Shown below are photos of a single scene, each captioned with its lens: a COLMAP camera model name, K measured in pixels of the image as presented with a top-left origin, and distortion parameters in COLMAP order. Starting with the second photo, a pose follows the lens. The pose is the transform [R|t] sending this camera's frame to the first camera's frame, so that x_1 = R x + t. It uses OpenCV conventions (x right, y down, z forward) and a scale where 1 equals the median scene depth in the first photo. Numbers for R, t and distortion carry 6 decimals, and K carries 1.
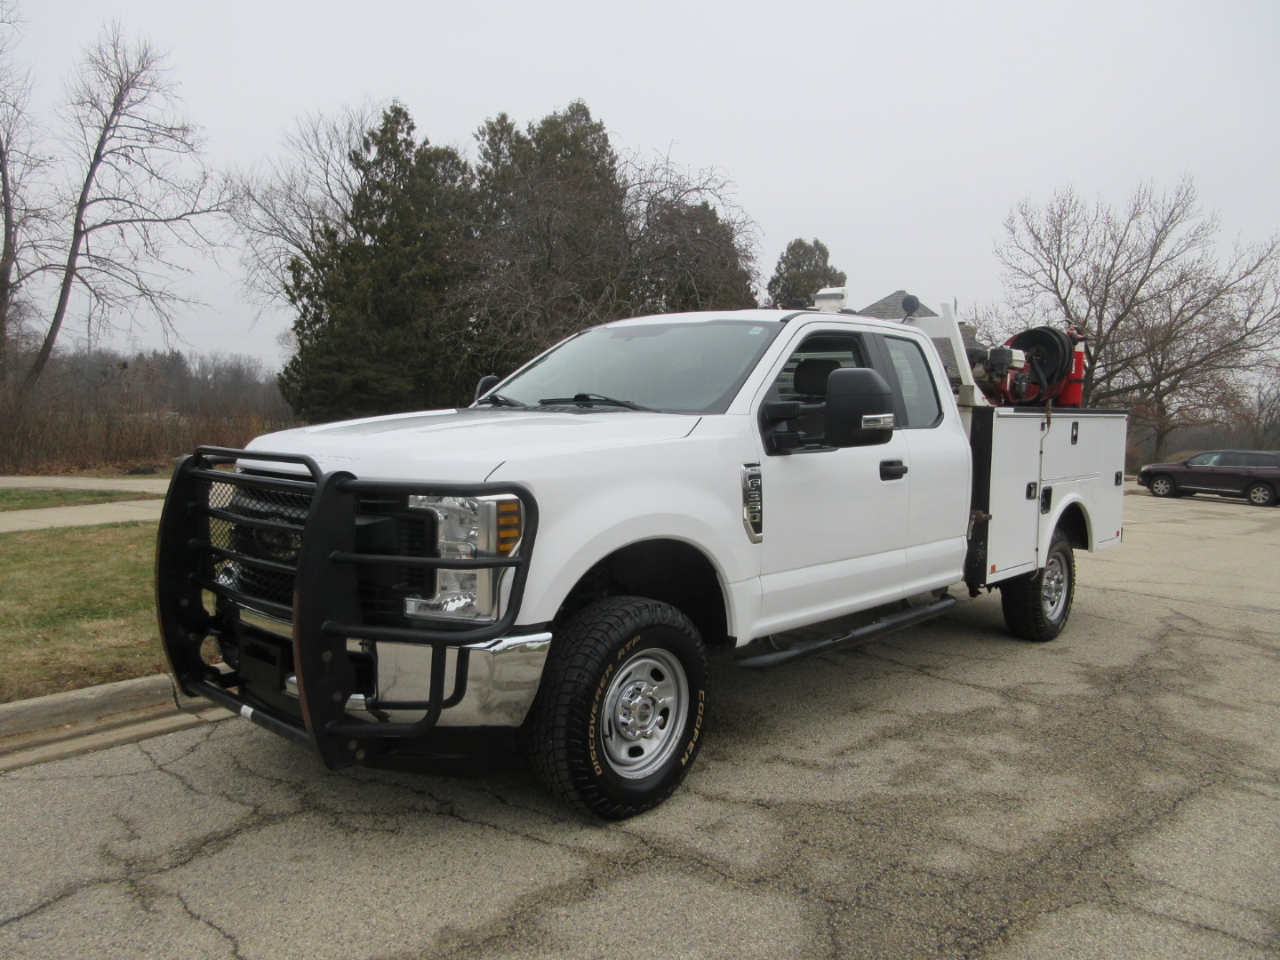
lens RADIAL K [[978.1, 0, 638.6], [0, 978.1, 479.5], [0, 0, 1]] dist [0.006732, 0.003670]
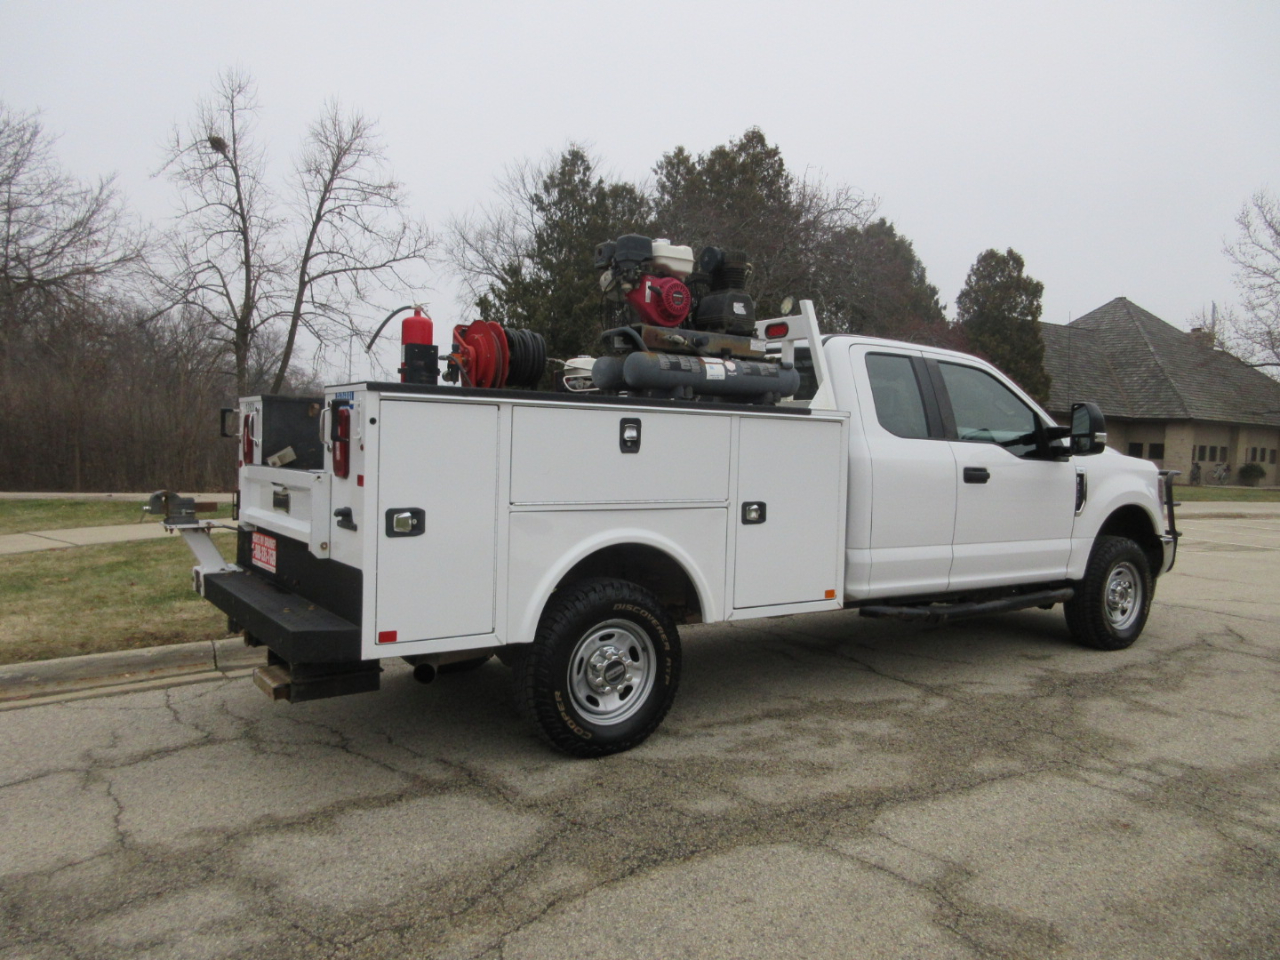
lens RADIAL K [[981.1, 0, 640.5], [0, 981.1, 477.5], [0, 0, 1]] dist [0.003325, 0.005954]
pose [[0.973736, -0.005759, -0.227606, 0.325666], [0.000157, 0.999697, -0.024621, 0.018365], [0.227679, 0.023938, 0.973442, -0.103059]]
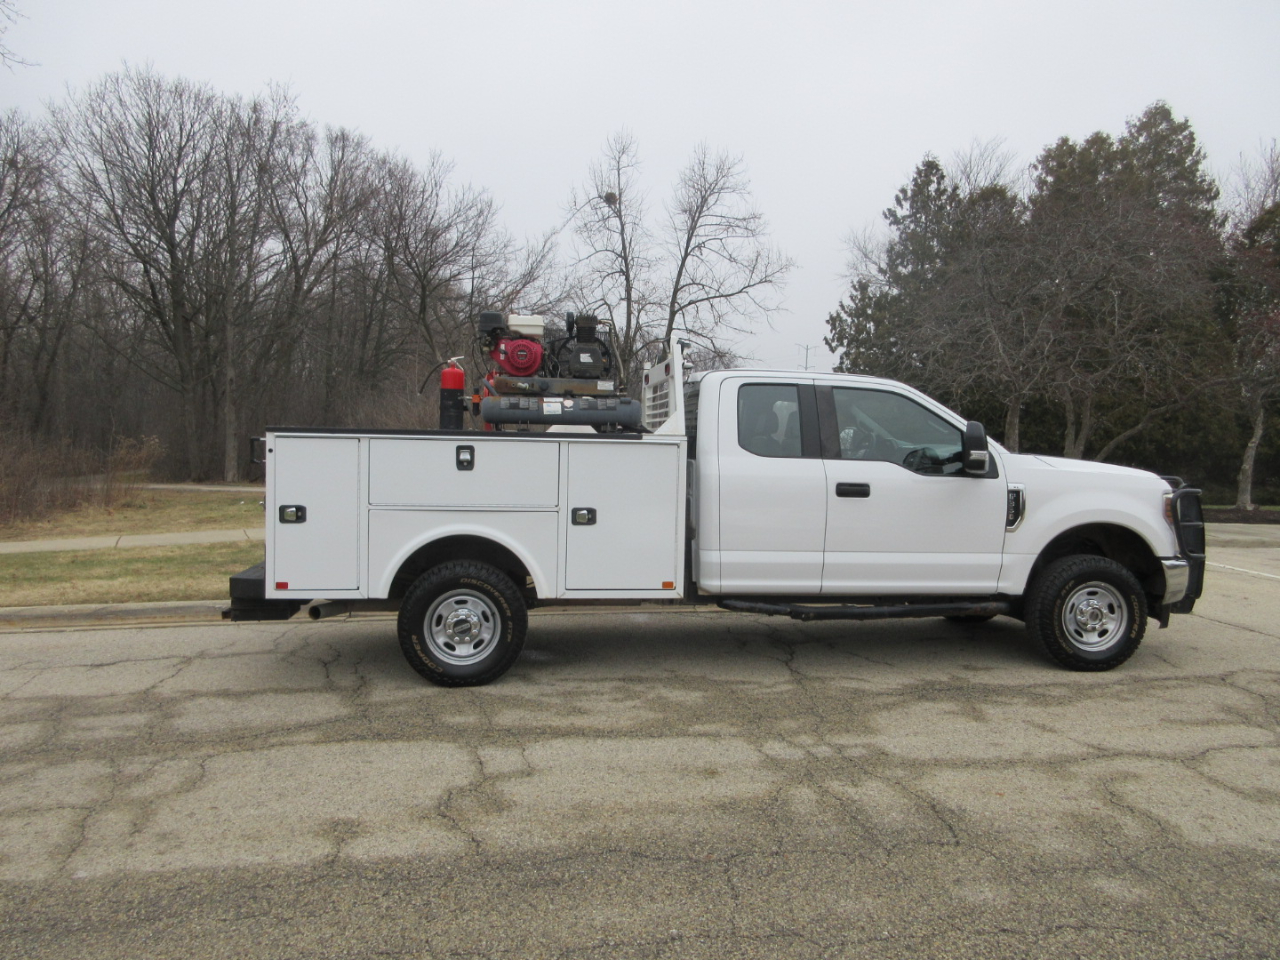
lens RADIAL K [[987.4, 0, 637.3], [0, 987.4, 481.9], [0, 0, 1]] dist [-0.000318, 0.009899]
pose [[0.759087, 0.003264, -0.650981, 1.046186], [-0.024905, 0.999401, -0.024030, 0.014419], [0.650512, 0.034454, 0.758714, -0.048726]]
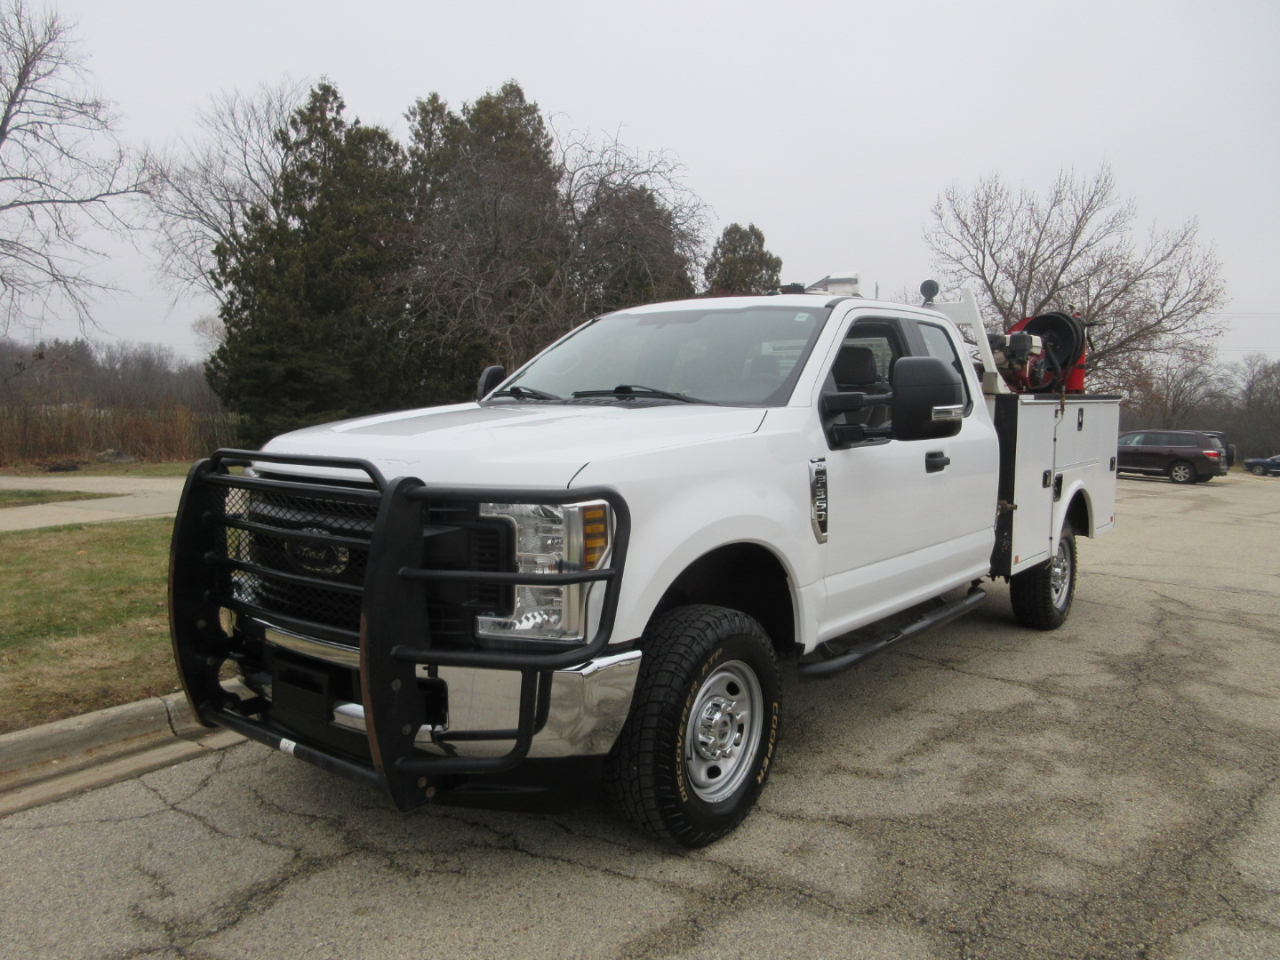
lens RADIAL K [[977.1, 0, 638.5], [0, 977.1, 480.1], [0, 0, 1]] dist [0.009318, -0.000051]
pose [[0.996937, -0.016217, 0.076504, -0.098356], [0.015093, 0.999770, 0.015241, -0.010004], [-0.076734, -0.014040, 0.996953, 0.059175]]
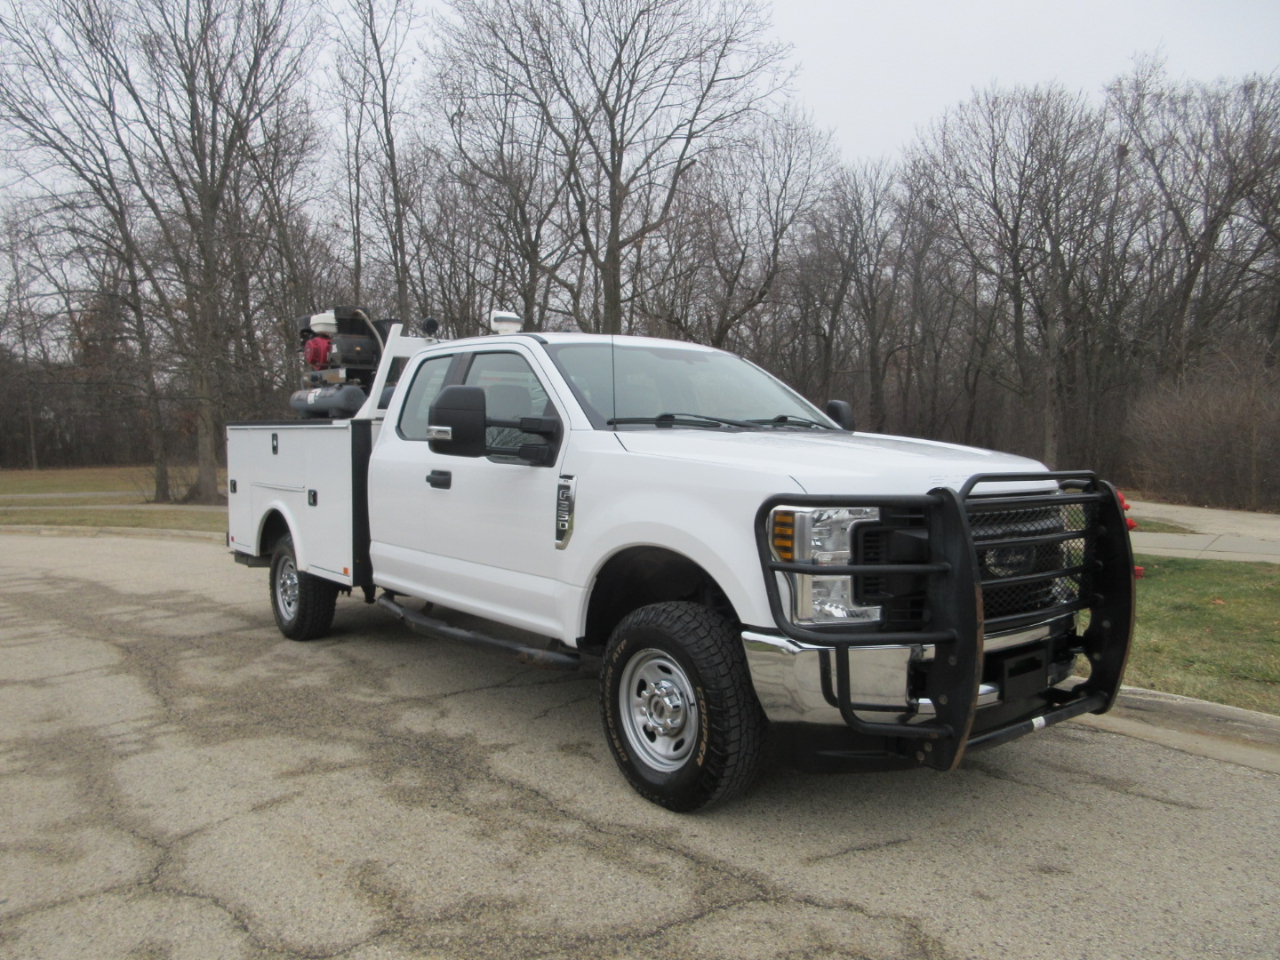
lens RADIAL K [[980.5, 0, 636.6], [0, 980.5, 475.6], [0, 0, 1]] dist [0.000135, 0.008256]
pose [[-0.170442, 0.002805, -0.985364, 1.394599], [-0.060333, 0.998090, 0.013277, -0.041395], [0.983519, 0.061713, -0.169947, 1.441083]]
